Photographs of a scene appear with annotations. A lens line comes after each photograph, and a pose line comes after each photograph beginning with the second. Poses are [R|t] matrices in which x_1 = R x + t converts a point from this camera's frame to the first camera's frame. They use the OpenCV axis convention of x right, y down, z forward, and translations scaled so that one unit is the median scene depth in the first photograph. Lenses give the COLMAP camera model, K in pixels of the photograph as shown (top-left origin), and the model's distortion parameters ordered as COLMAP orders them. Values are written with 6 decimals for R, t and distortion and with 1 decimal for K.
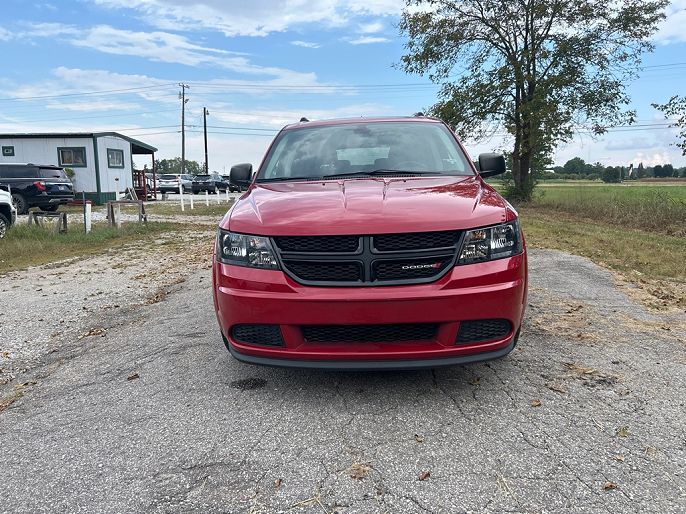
lens RADIAL K [[522.1, 0, 341.9], [0, 522.1, 261.0], [0, 0, 1]] dist [0.029503, -0.036077]
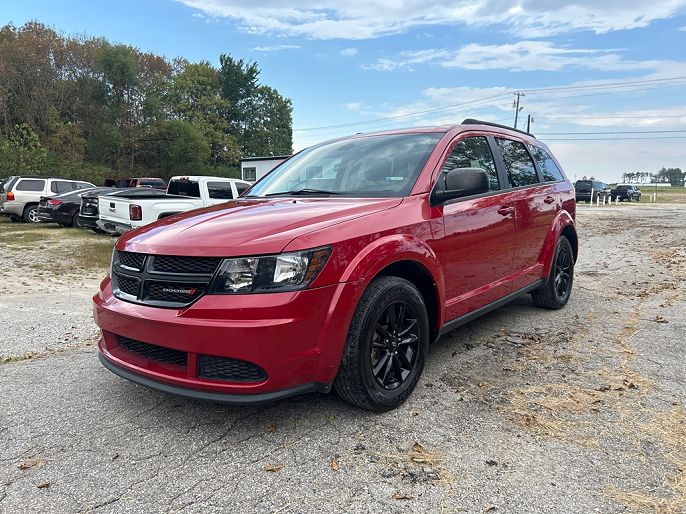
lens RADIAL K [[522.1, 0, 338.2], [0, 522.1, 259.1], [0, 0, 1]] dist [0.029503, -0.036077]
pose [[0.799700, 0.082450, -0.594712, 0.125825], [-0.093841, 0.995517, 0.011831, -0.011531], [0.593021, 0.046347, 0.803852, 0.049183]]
